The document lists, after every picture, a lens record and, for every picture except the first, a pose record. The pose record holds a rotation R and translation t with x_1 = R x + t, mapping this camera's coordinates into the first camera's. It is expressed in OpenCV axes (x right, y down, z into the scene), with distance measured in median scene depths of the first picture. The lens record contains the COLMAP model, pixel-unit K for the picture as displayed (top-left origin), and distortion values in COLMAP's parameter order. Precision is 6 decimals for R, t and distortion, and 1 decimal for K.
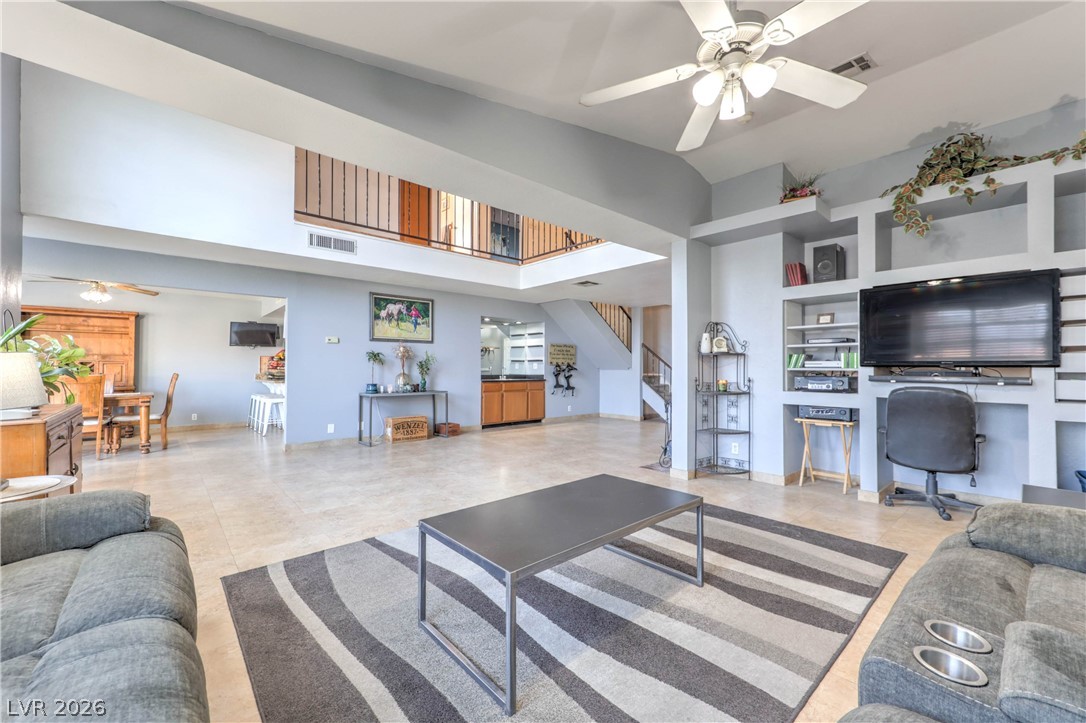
lens RADIAL K [[436.4, 0, 548.7], [0, 436.4, 356.4], [0, 0, 1]] dist [0.014996, 0.000143]
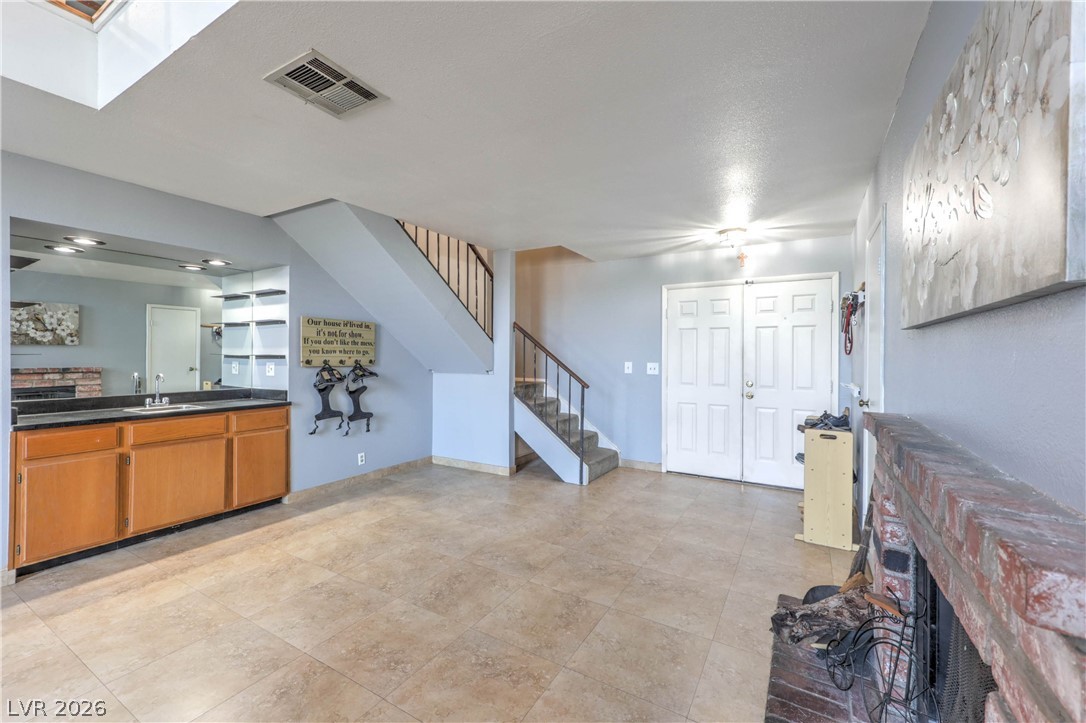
lens RADIAL K [[442.4, 0, 541.1], [0, 442.4, 357.0], [0, 0, 1]] dist [0.016131, 0.000469]
pose [[0.956548, 0.000313, 0.291574, 0.100018], [-0.009007, 0.999554, 0.028476, -0.004677], [-0.291435, -0.029865, 0.956124, 0.528073]]
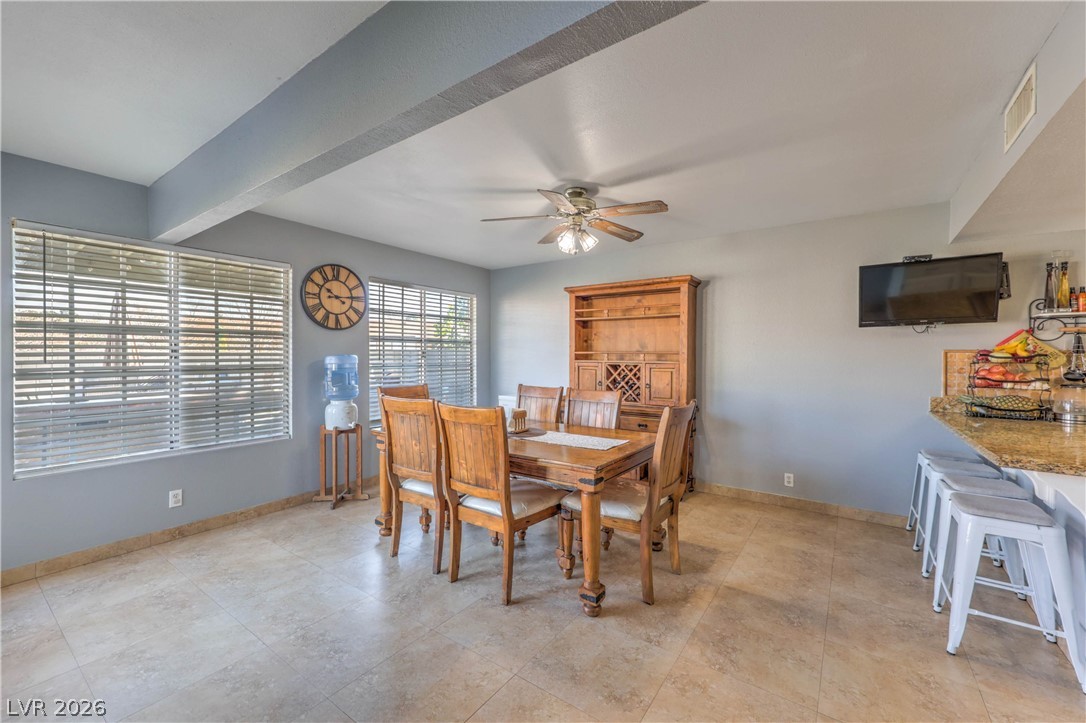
lens RADIAL K [[426.7, 0, 539.4], [0, 426.7, 362.8], [0, 0, 1]] dist [0.001807, 0.000137]
pose [[0.219492, 0.021537, -0.975377, -0.371298], [0.019749, 0.999453, 0.026513, -0.006995], [0.975414, -0.025082, 0.218946, 0.574395]]
